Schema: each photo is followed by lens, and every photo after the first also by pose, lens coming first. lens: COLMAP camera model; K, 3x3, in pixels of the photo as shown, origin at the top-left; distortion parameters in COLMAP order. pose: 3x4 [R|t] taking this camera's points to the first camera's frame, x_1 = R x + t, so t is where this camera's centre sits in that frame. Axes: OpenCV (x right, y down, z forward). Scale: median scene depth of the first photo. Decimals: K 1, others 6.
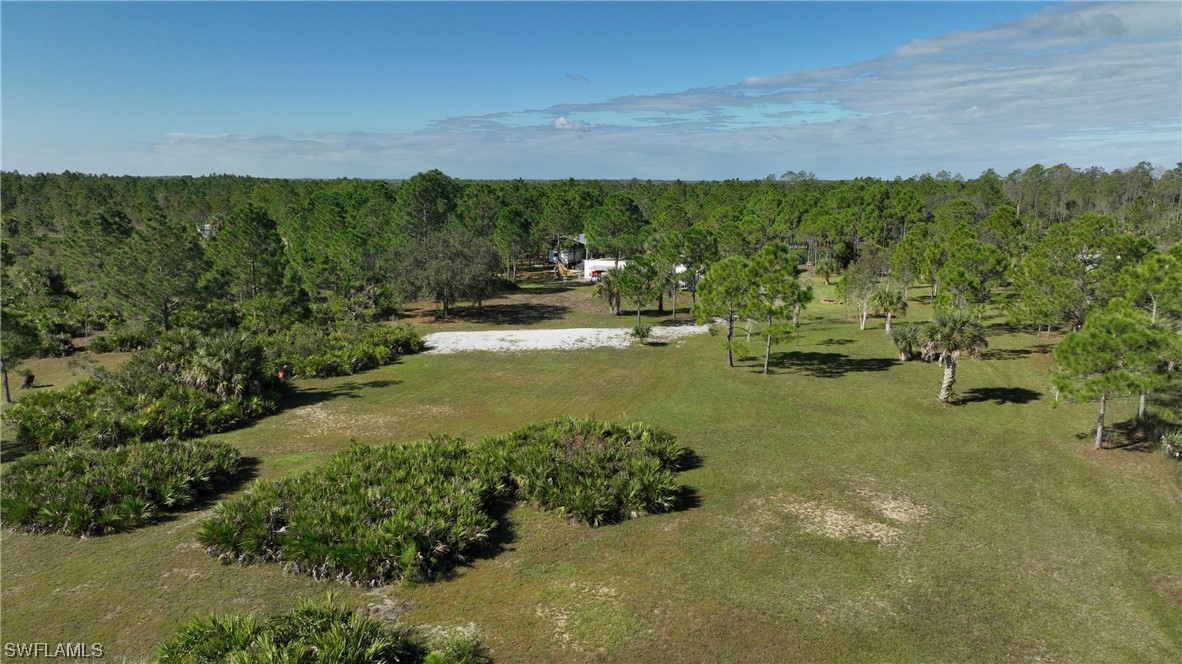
lens RADIAL K [[824.0, 0, 591.3], [0, 824.0, 332.5], [0, 0, 1]] dist [0.001196, -0.000442]
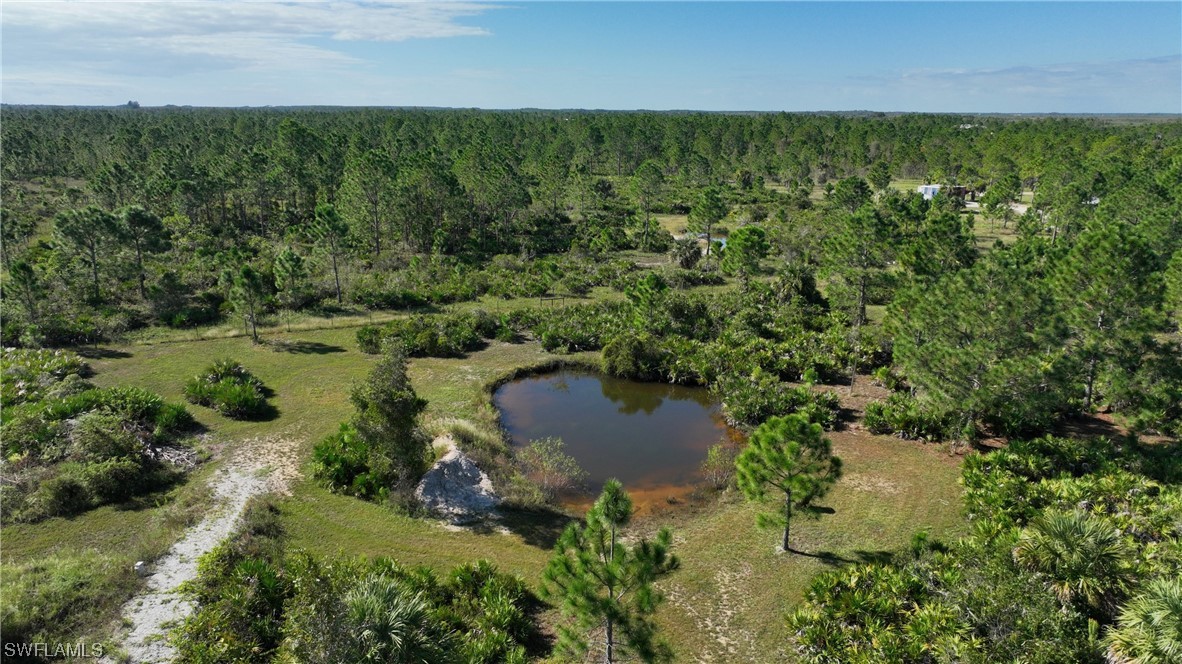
lens RADIAL K [[824.0, 0, 590.5], [0, 824.0, 332.0], [0, 0, 1]] dist [0.001196, -0.000442]
pose [[0.716846, 0.177700, -0.674207, -0.244086], [-0.127329, 0.984080, 0.123992, -0.094203], [0.685507, -0.003037, 0.728060, 0.246870]]
